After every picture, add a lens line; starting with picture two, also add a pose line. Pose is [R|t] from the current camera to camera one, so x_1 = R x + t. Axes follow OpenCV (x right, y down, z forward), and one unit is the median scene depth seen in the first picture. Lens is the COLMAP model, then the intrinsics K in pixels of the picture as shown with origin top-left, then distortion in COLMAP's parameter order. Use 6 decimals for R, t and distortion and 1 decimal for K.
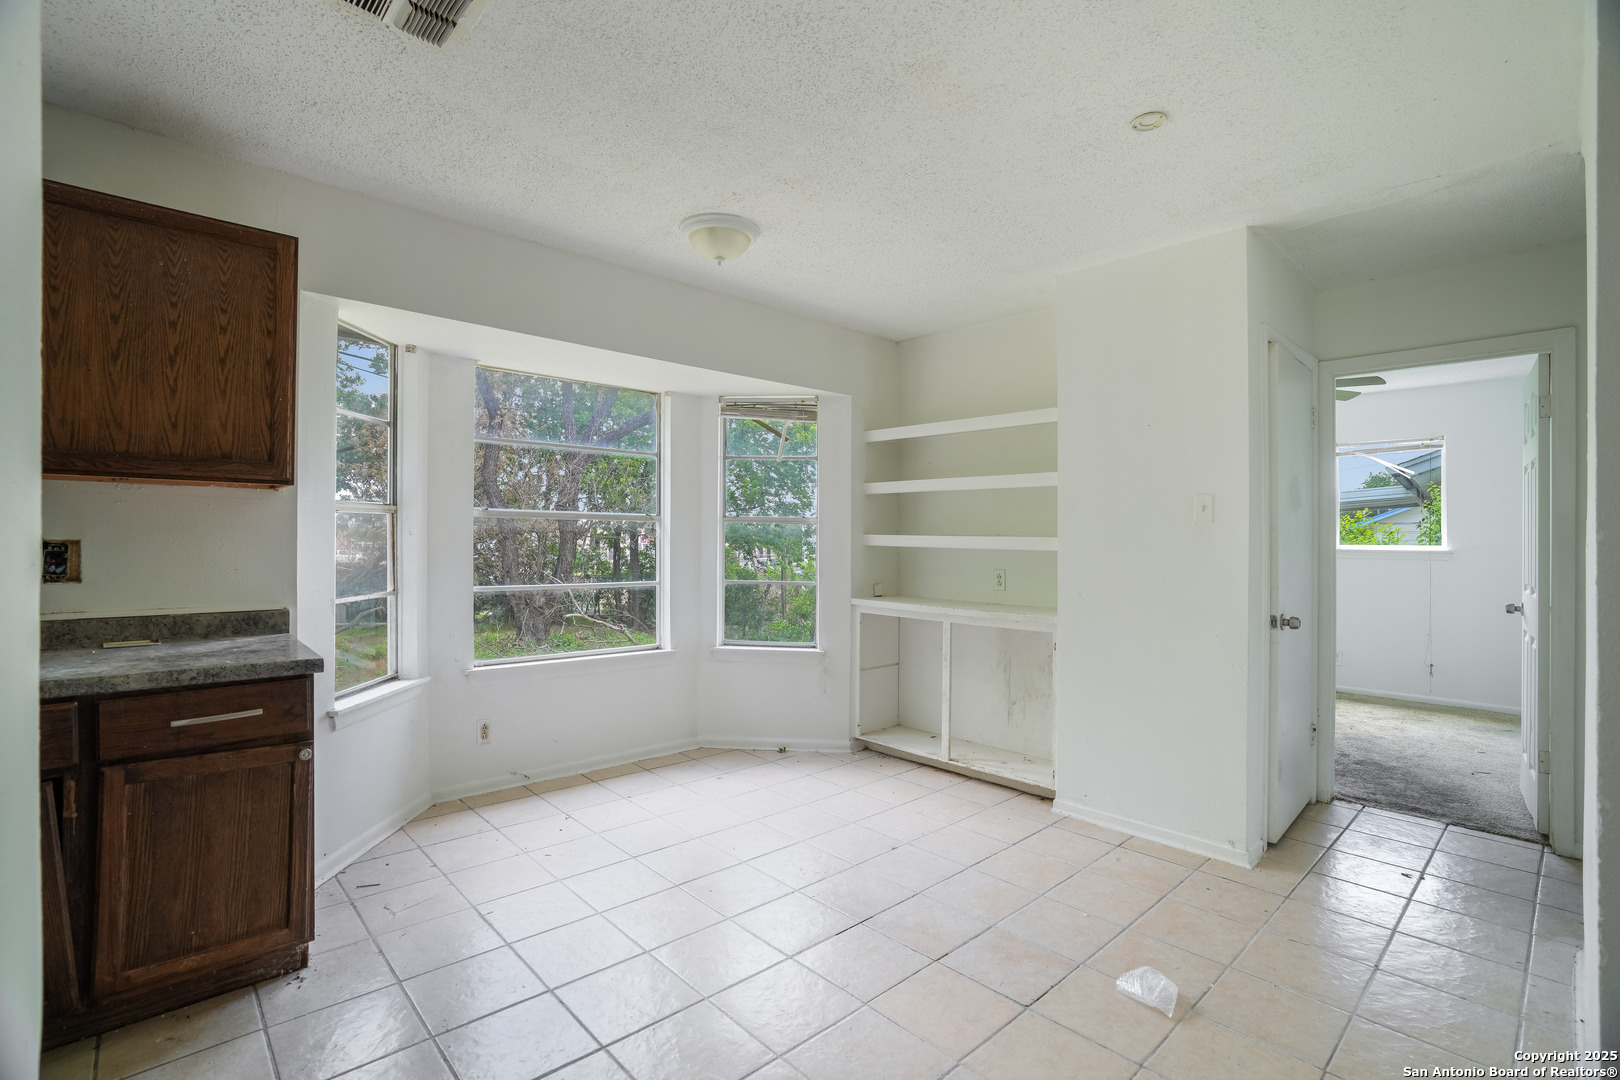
lens RADIAL K [[747.3, 0, 811.4], [0, 747.3, 528.7], [0, 0, 1]] dist [-0.042227, 0.020629]
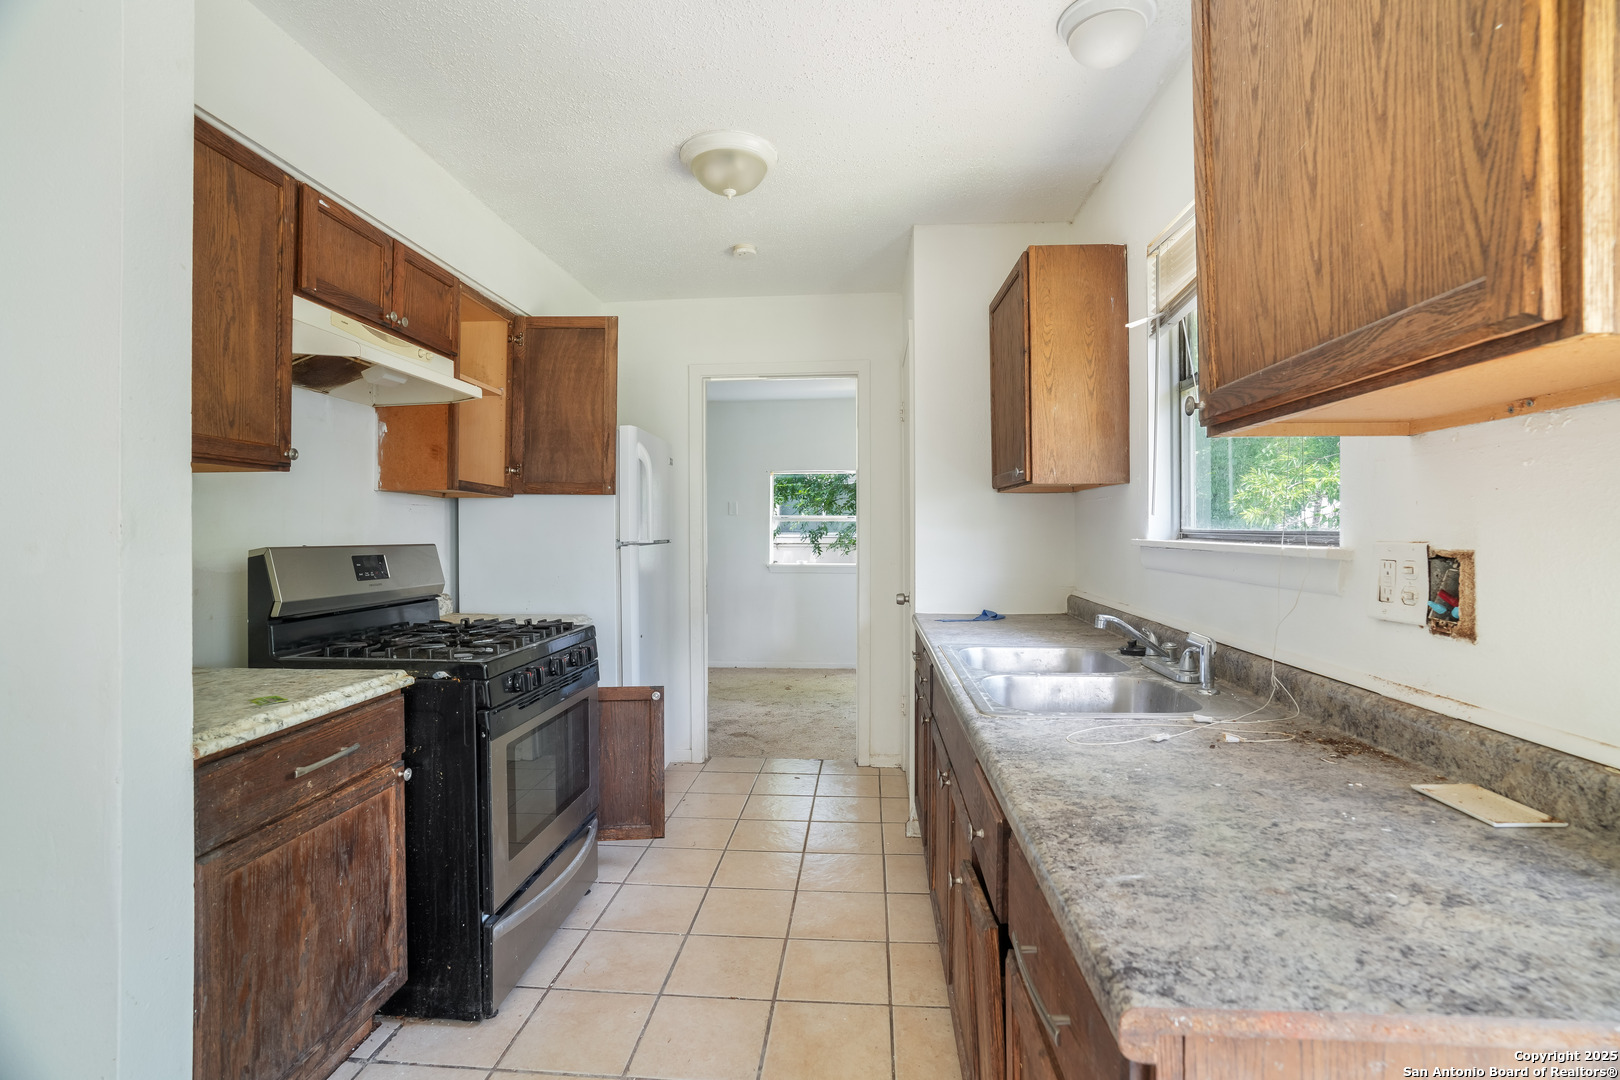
lens RADIAL K [[747.3, 0, 811.4], [0, 747.3, 528.7], [0, 0, 1]] dist [-0.042227, 0.020629]
pose [[-0.721470, -0.009410, -0.692381, -0.287721], [0.005302, 0.999803, -0.019113, 0.005994], [0.692425, -0.017460, -0.721279, 0.803687]]
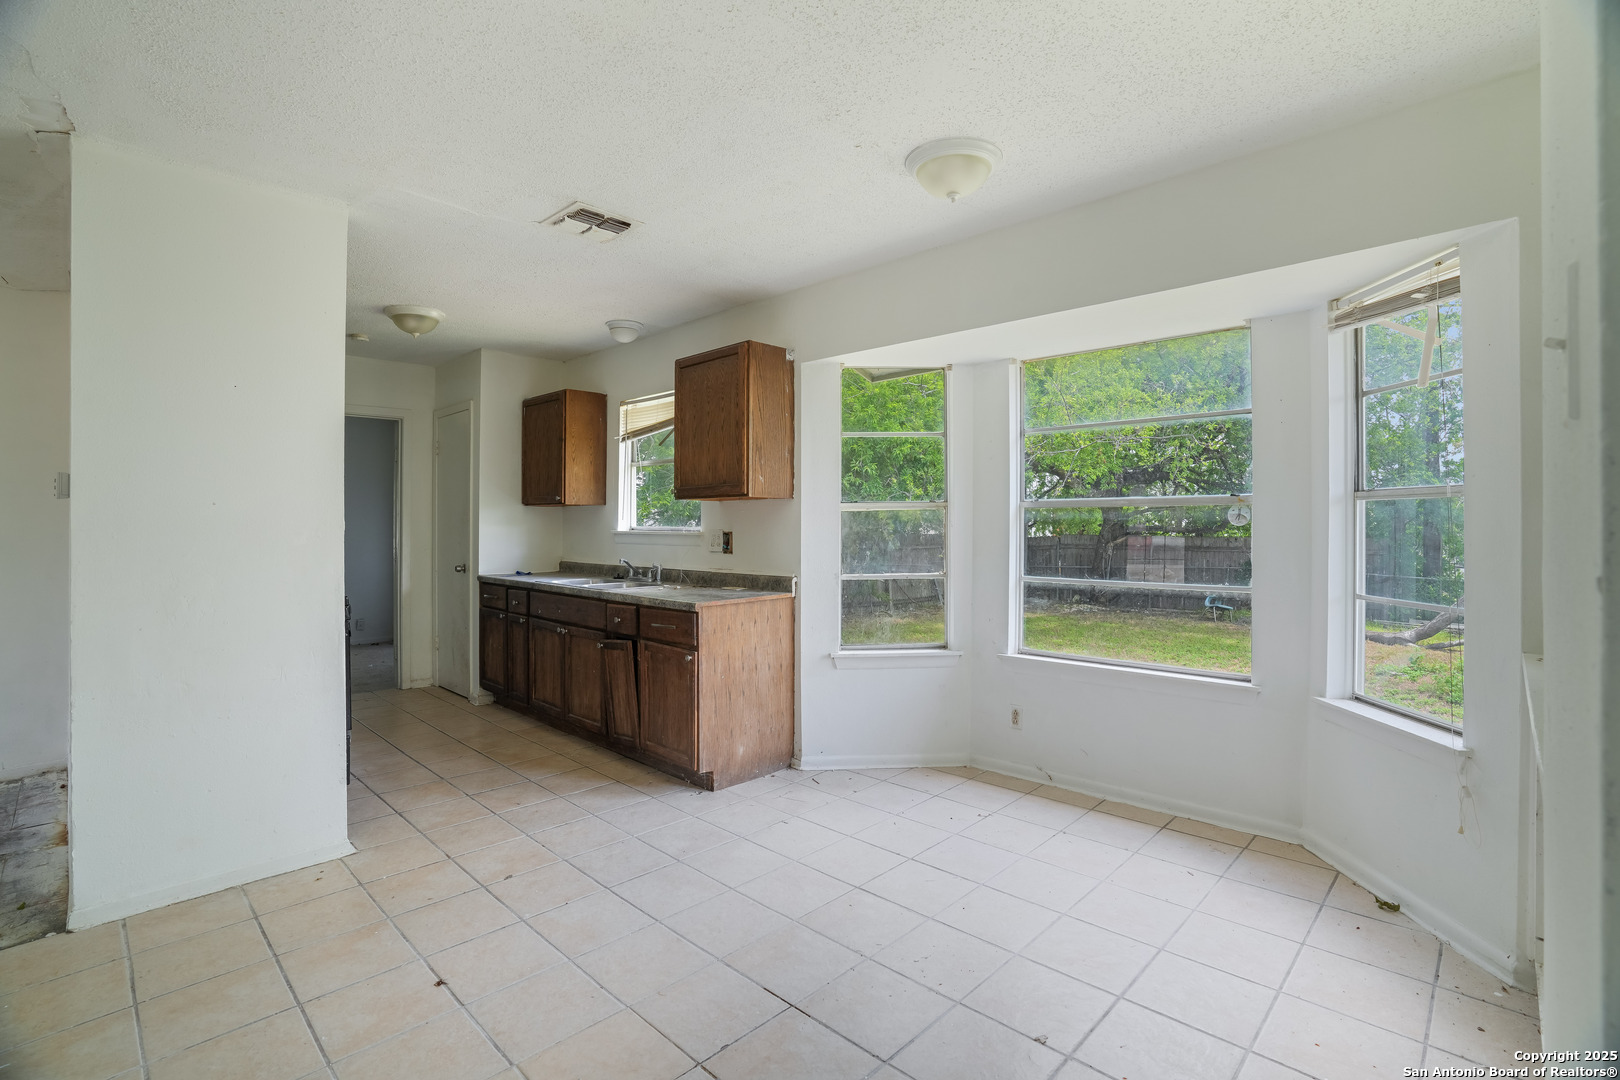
lens RADIAL K [[747.3, 0, 811.4], [0, 747.3, 528.7], [0, 0, 1]] dist [-0.042227, 0.020629]
pose [[0.068690, -0.012713, -0.997557, 0.732062], [0.013977, 0.999833, -0.011779, 0.025524], [0.997540, -0.013133, 0.068856, 0.824532]]
